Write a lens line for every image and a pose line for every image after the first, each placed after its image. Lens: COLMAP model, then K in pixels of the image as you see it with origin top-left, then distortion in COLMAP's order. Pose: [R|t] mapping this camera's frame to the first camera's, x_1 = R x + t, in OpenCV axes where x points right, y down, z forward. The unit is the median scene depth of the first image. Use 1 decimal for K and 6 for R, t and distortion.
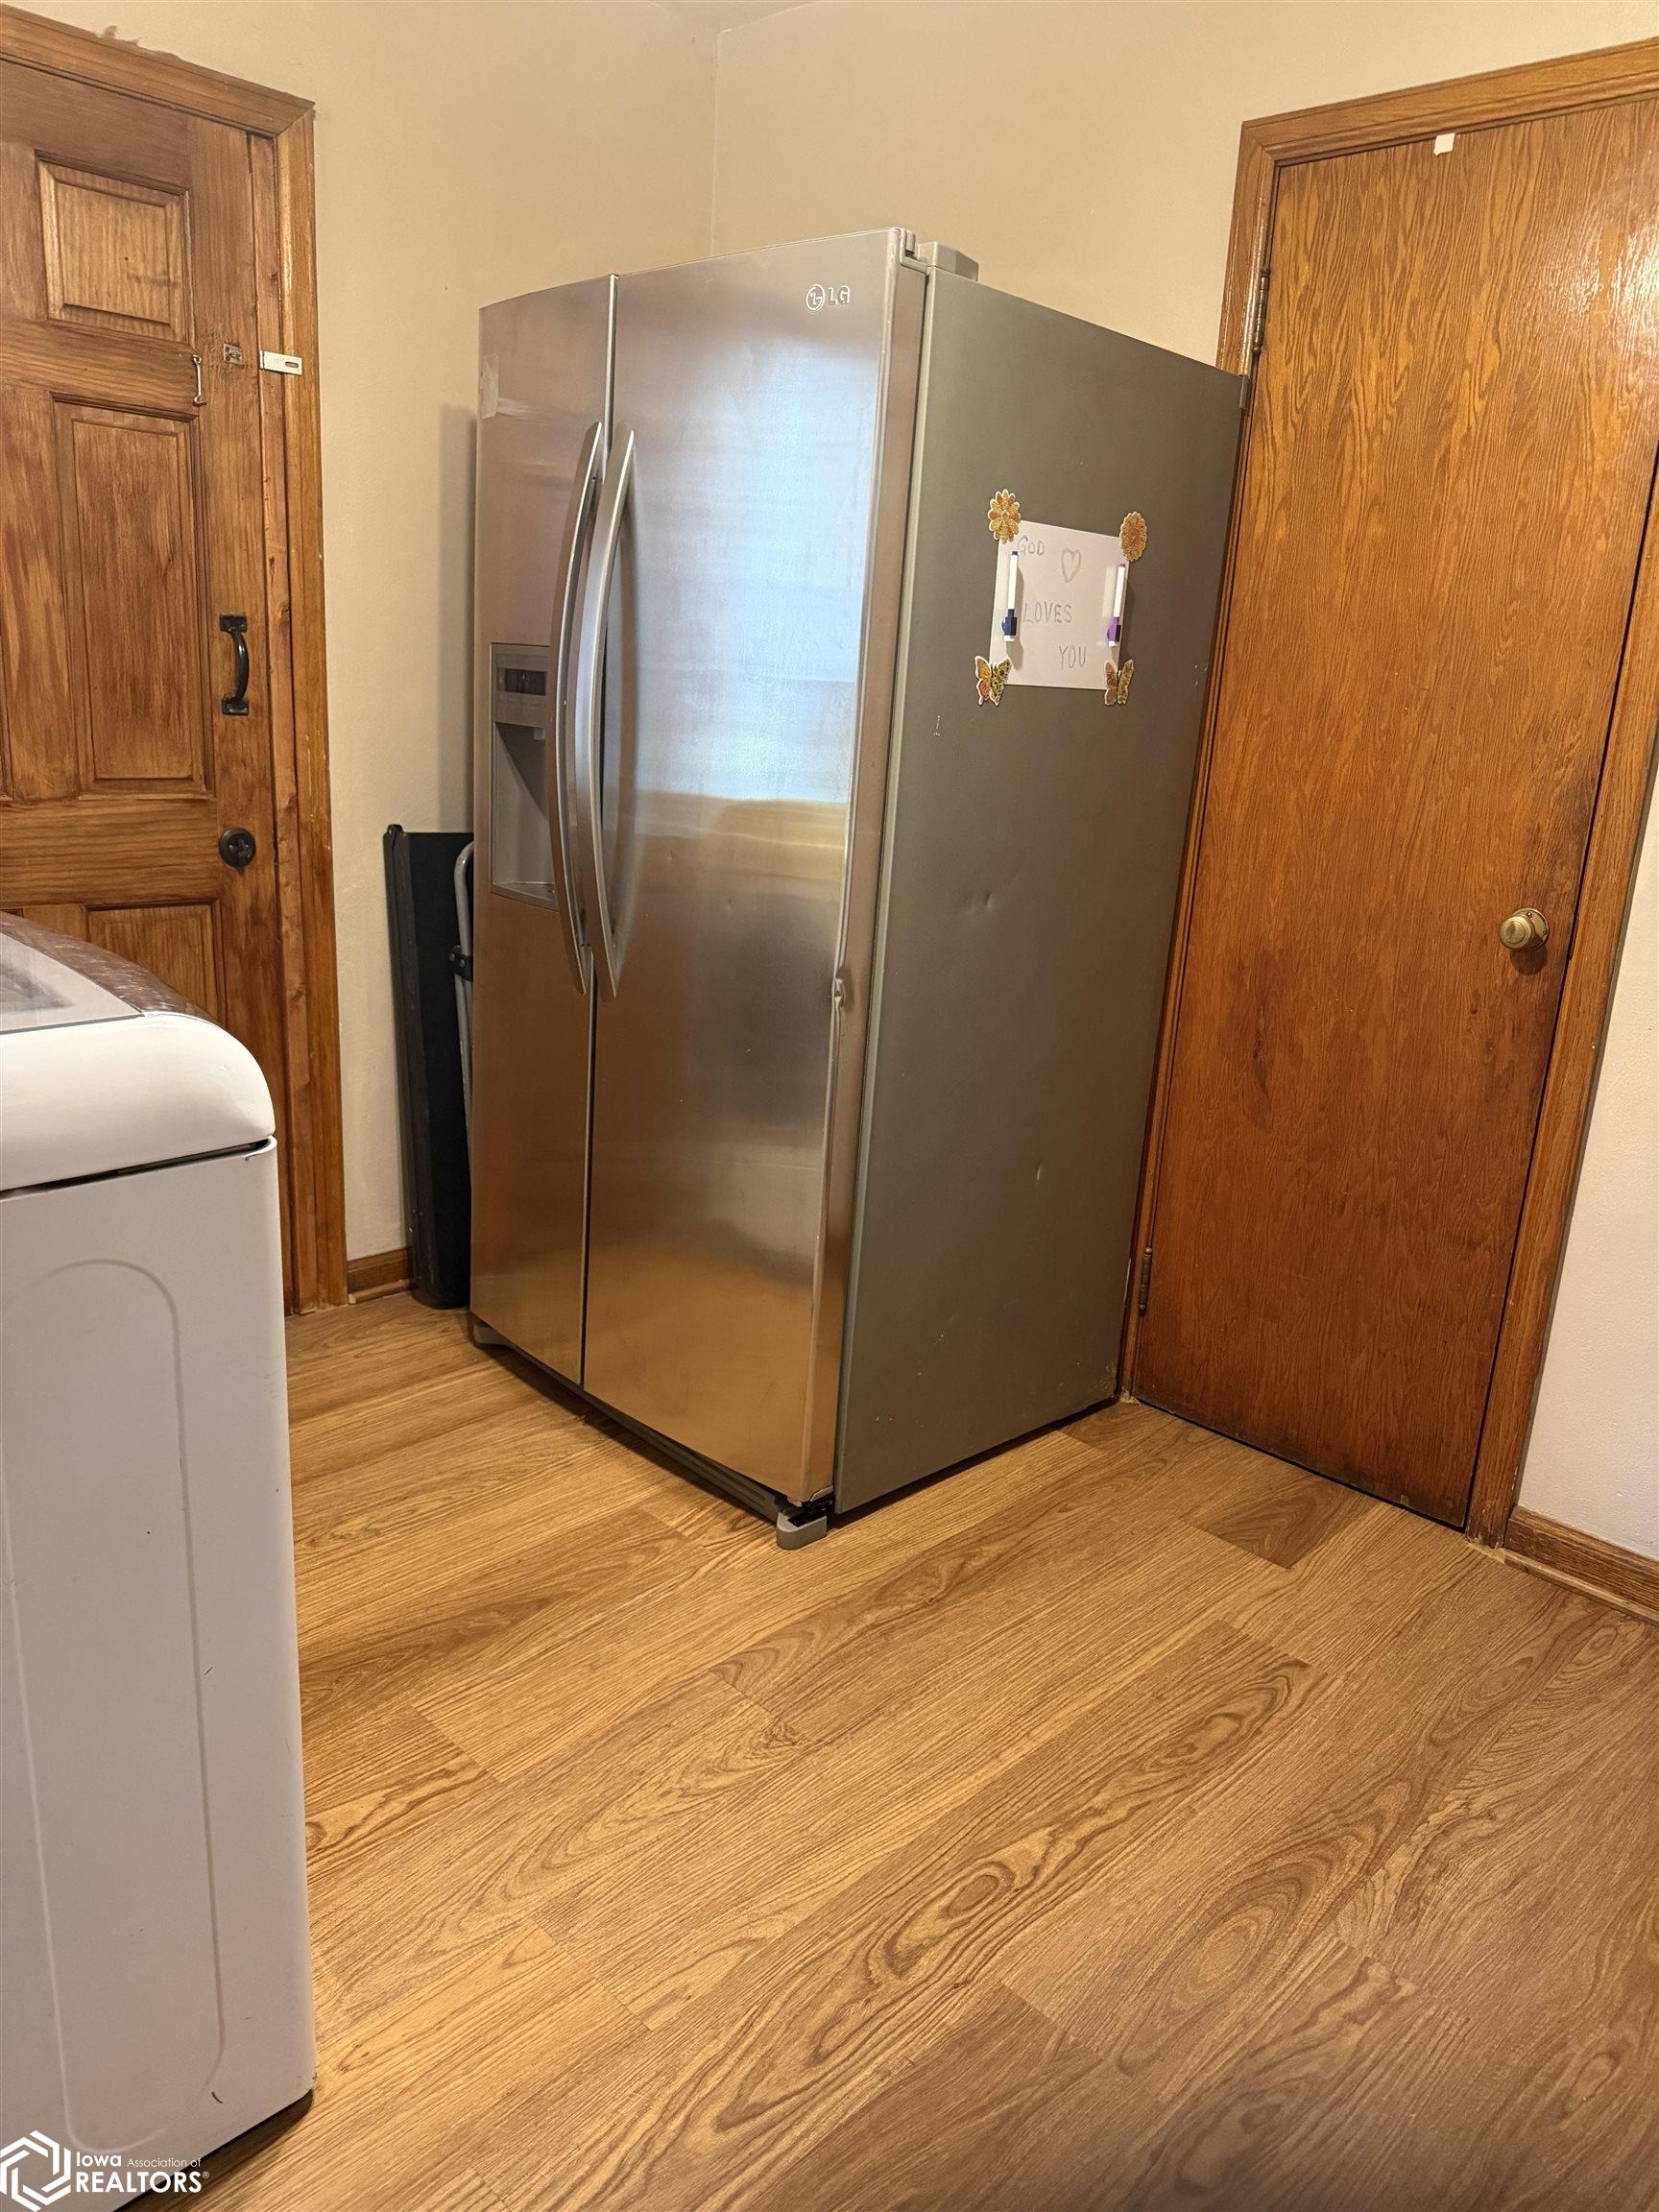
lens RADIAL K [[1599.2, 0, 829.5], [0, 1599.2, 1106.0], [0, 0, 1]] dist [0.022168, -0.005461]
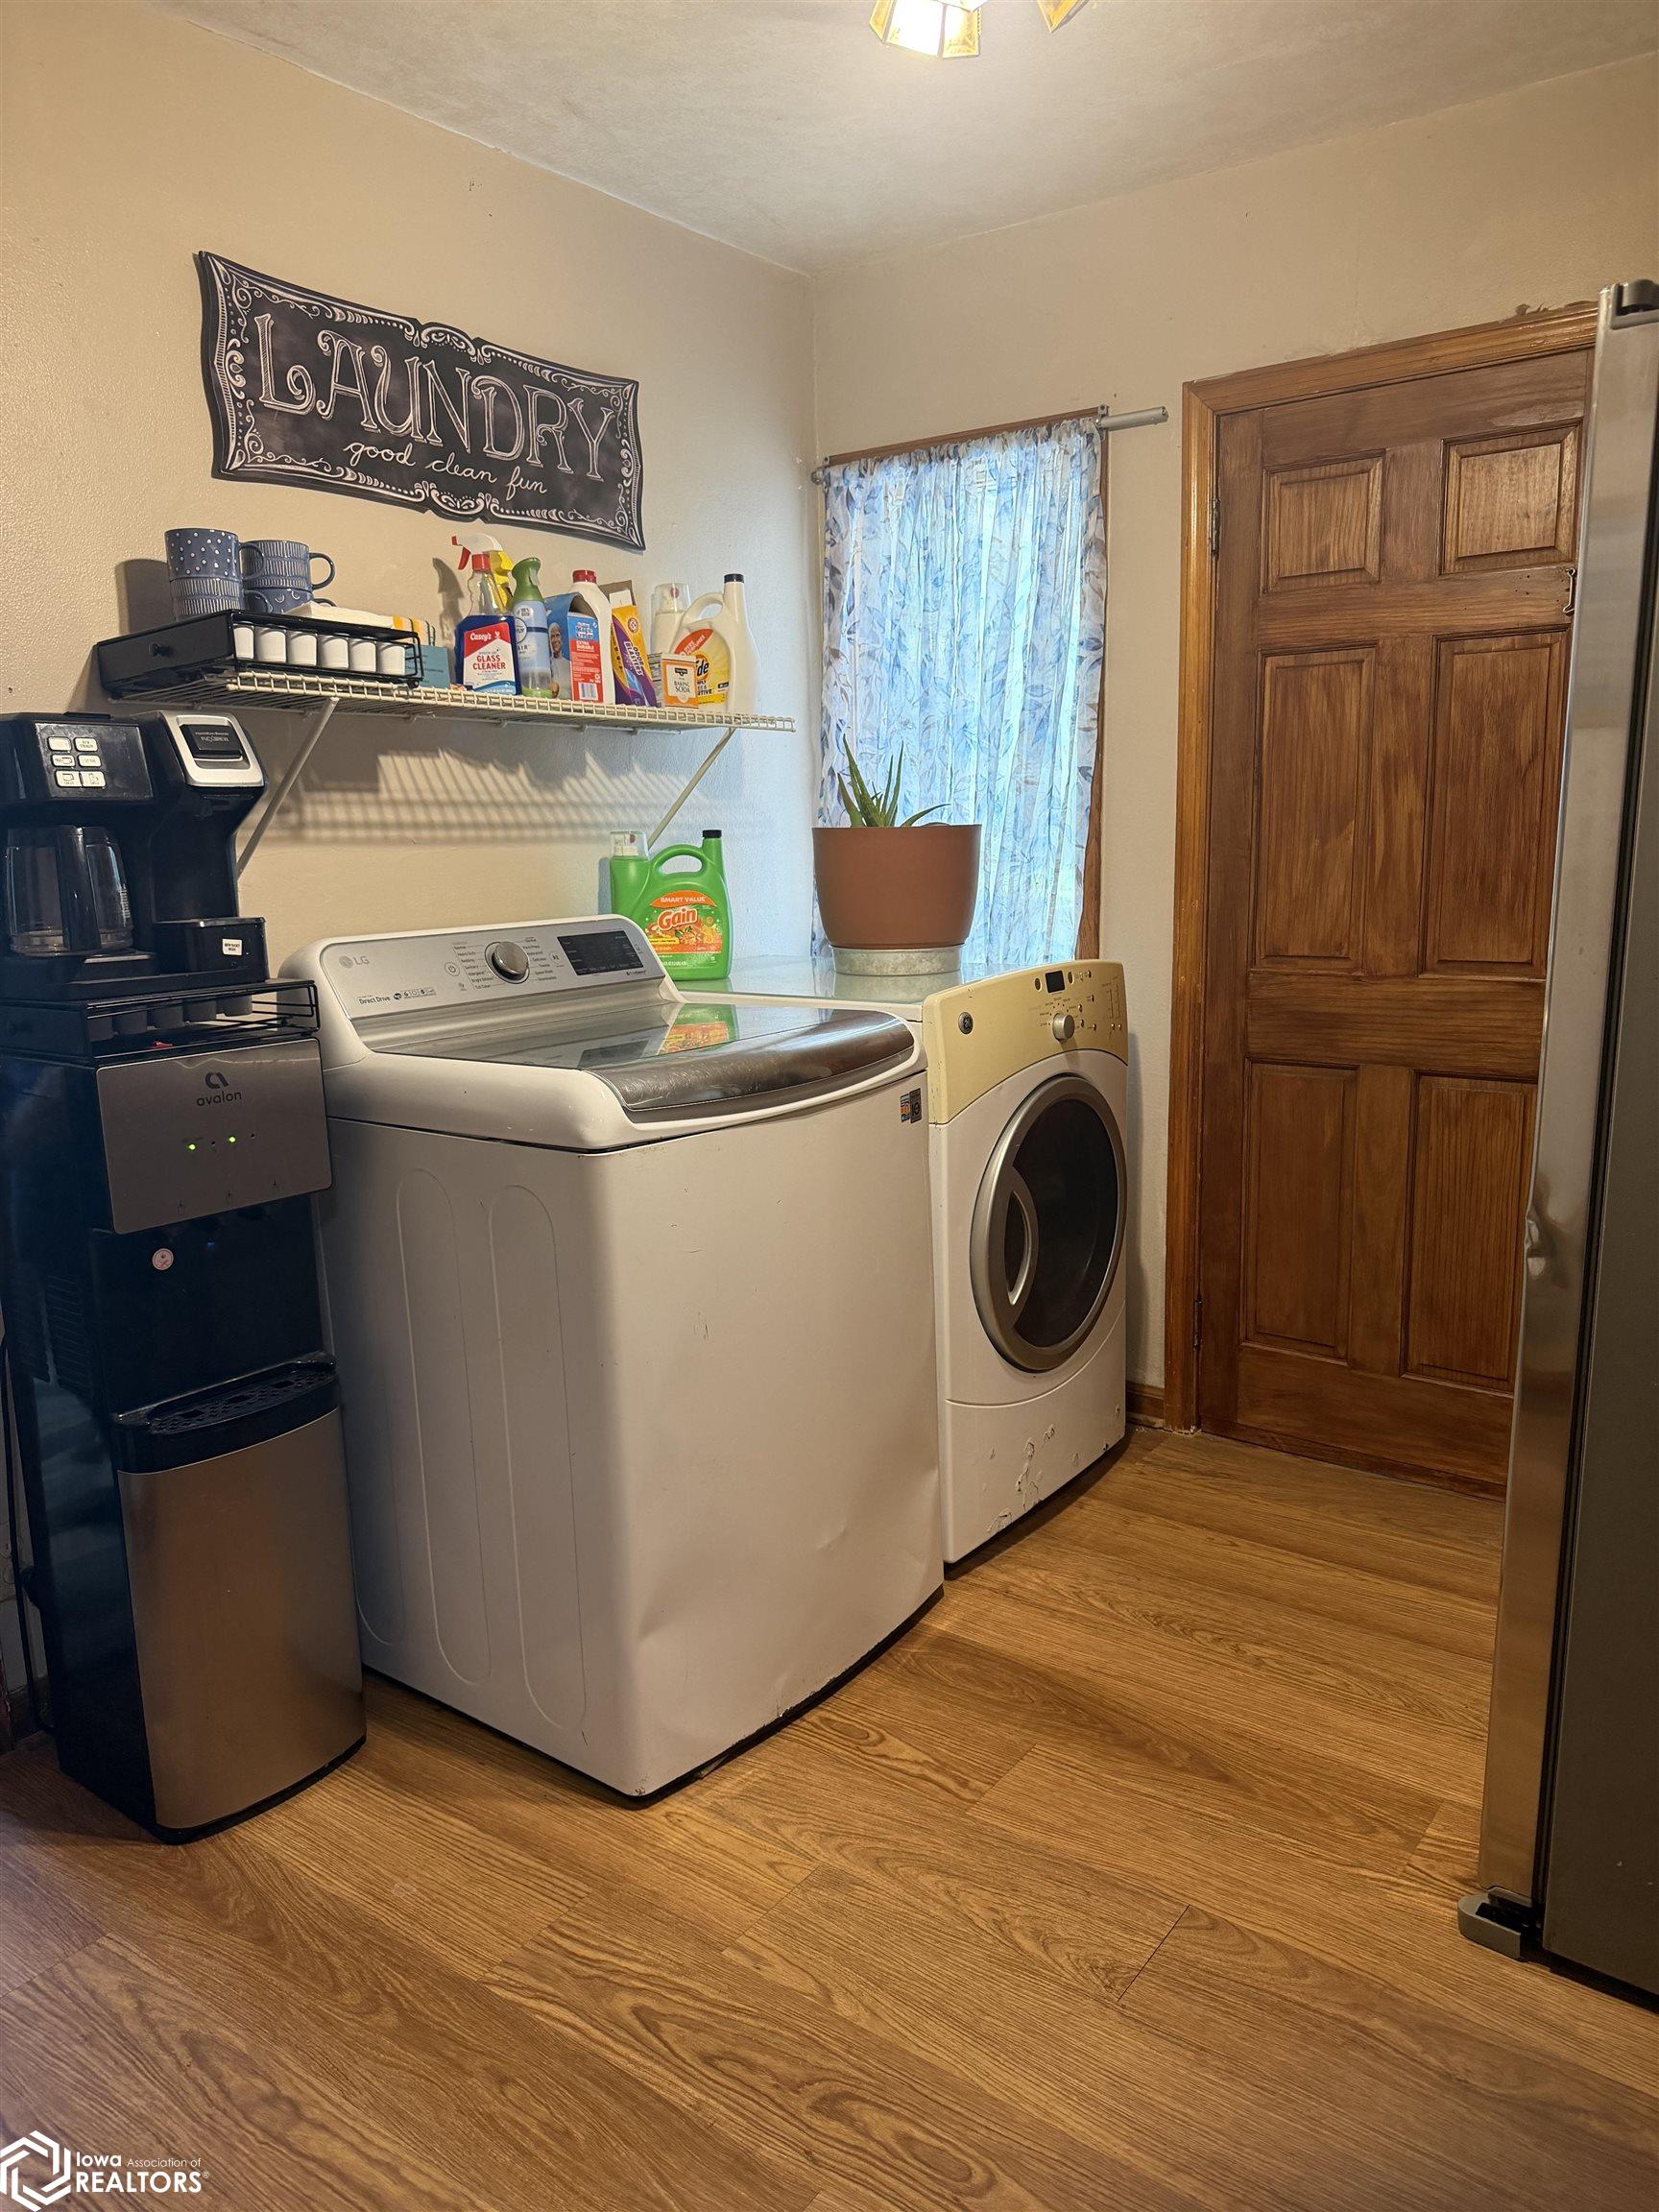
lens RADIAL K [[1583.9, 0, 829.5], [0, 1583.9, 1106.0], [0, 0, 1]] dist [0.041883, 0.001250]
pose [[0.137886, 0.123826, -0.982677, 0.796560], [-0.230256, 0.968979, 0.089792, -0.142867], [0.963312, 0.213886, 0.162120, 0.575375]]
